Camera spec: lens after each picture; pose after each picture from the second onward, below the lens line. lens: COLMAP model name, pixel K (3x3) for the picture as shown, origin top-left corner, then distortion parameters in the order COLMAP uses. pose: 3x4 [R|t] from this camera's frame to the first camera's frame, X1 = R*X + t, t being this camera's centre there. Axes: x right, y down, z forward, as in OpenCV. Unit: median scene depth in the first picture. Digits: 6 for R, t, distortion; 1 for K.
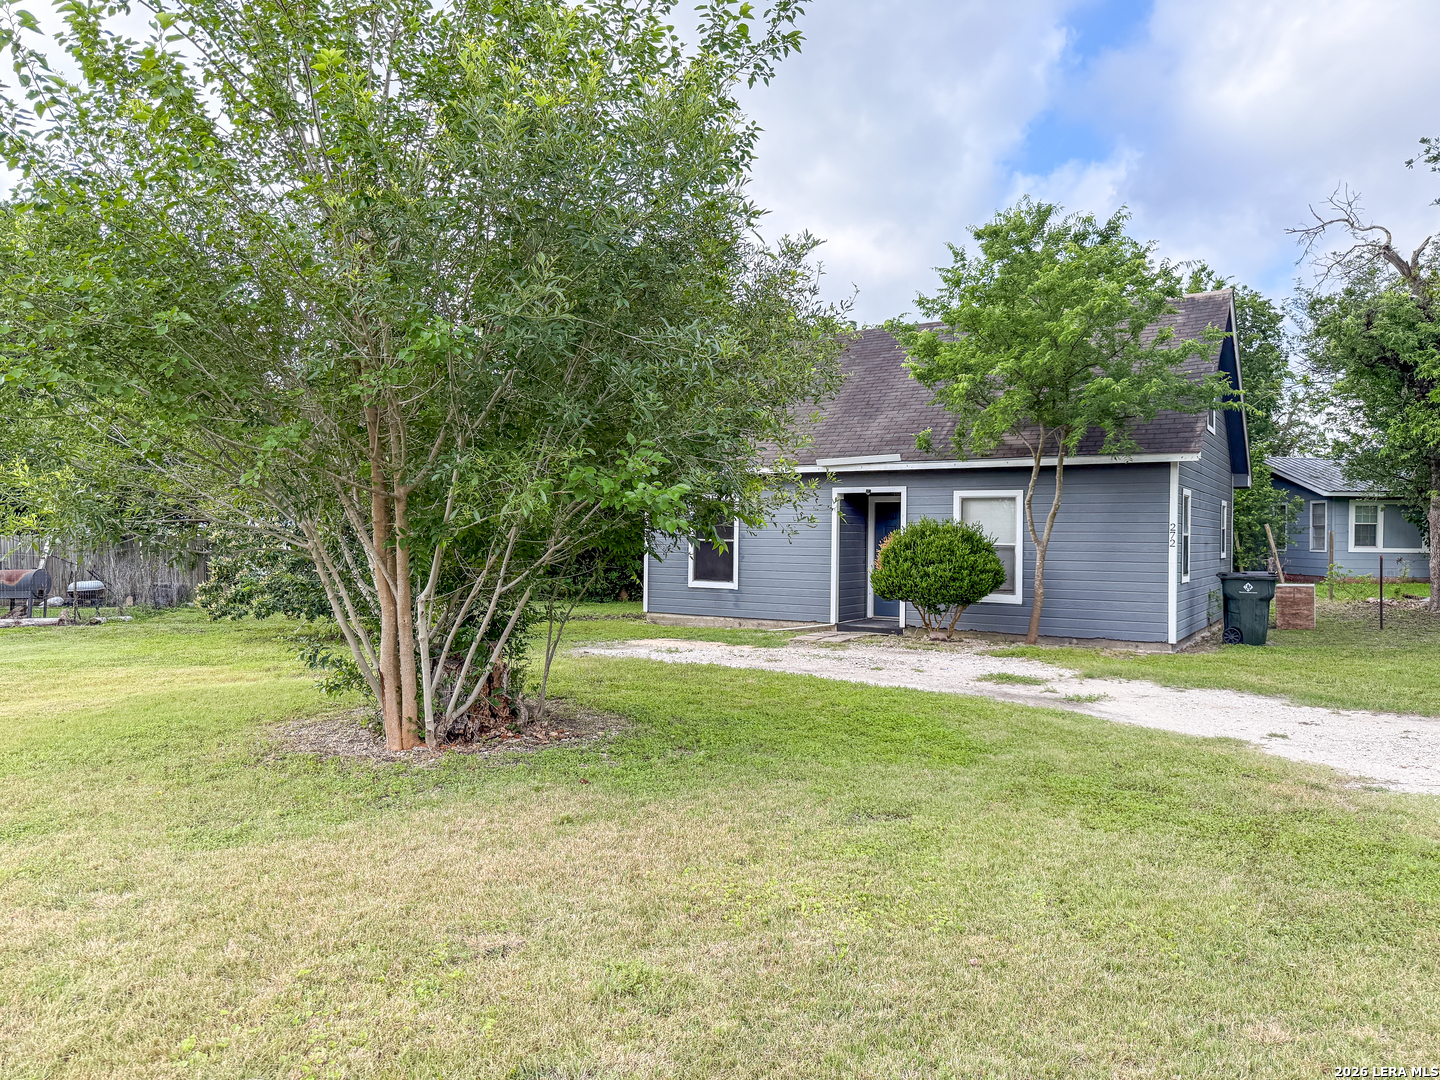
lens RADIAL K [[1028.6, 0, 720.1], [0, 1028.6, 535.6], [0, 0, 1]] dist [-0.010380, -0.006160]
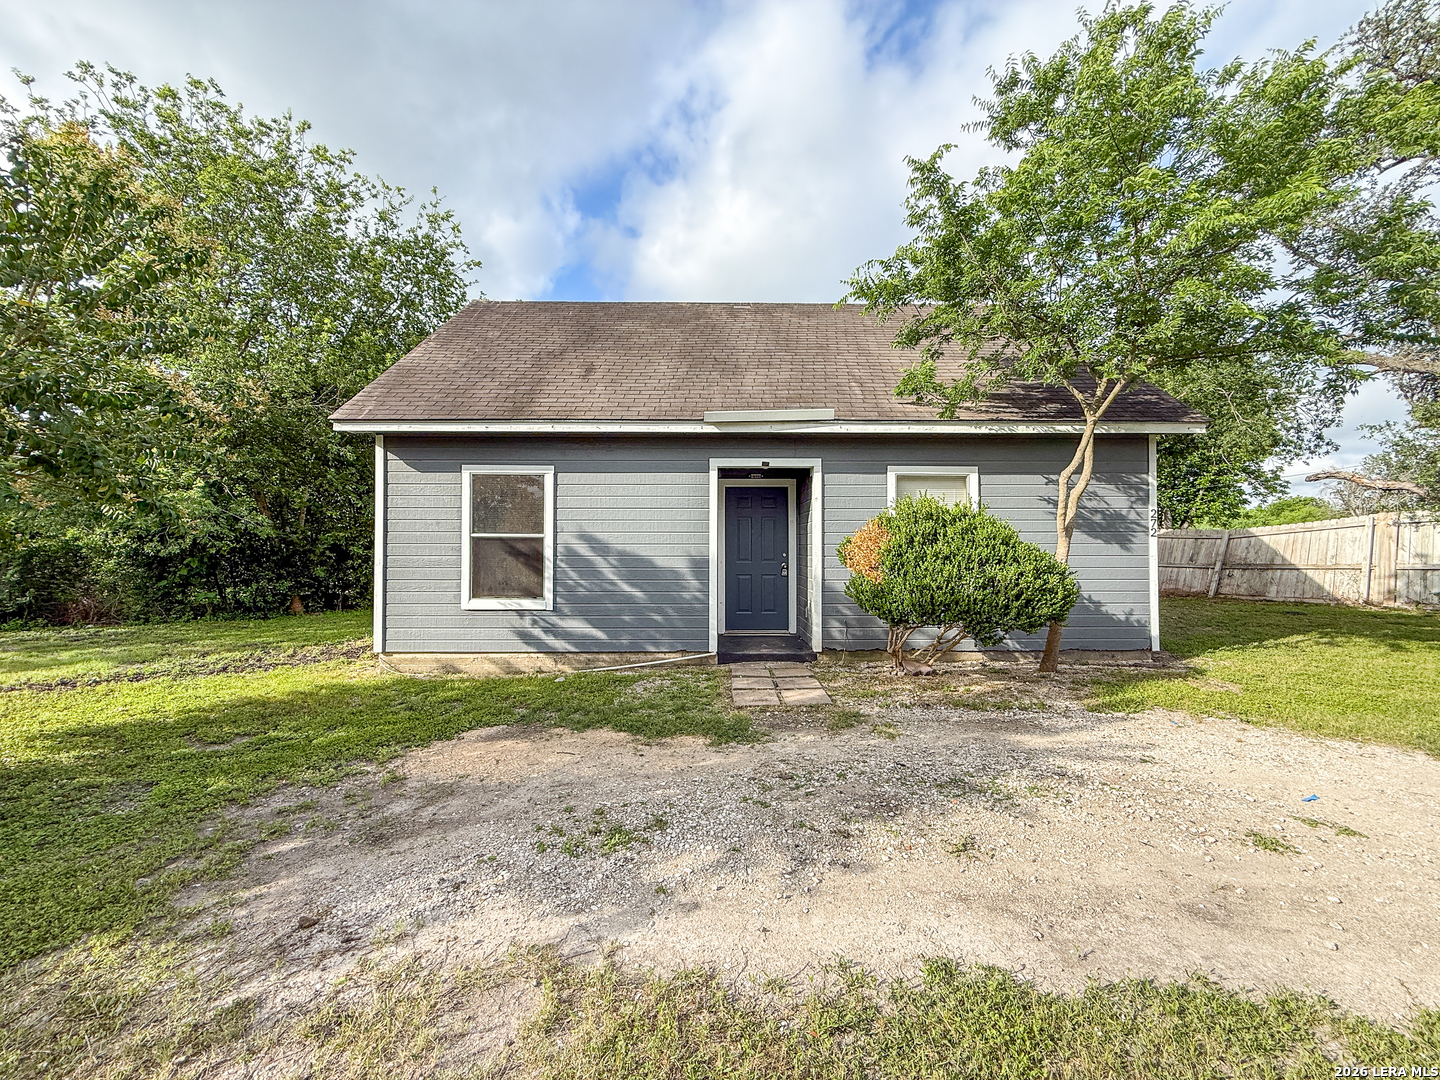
lens RADIAL K [[577.9, 0, 678.3], [0, 577.9, 520.8], [0, 0, 1]] dist [0.000648, 0.000051]
pose [[0.843787, -0.004616, 0.536658, -0.122109], [0.009234, 0.999940, -0.005919, -0.002392], [-0.536598, 0.009949, 0.843779, 0.687365]]
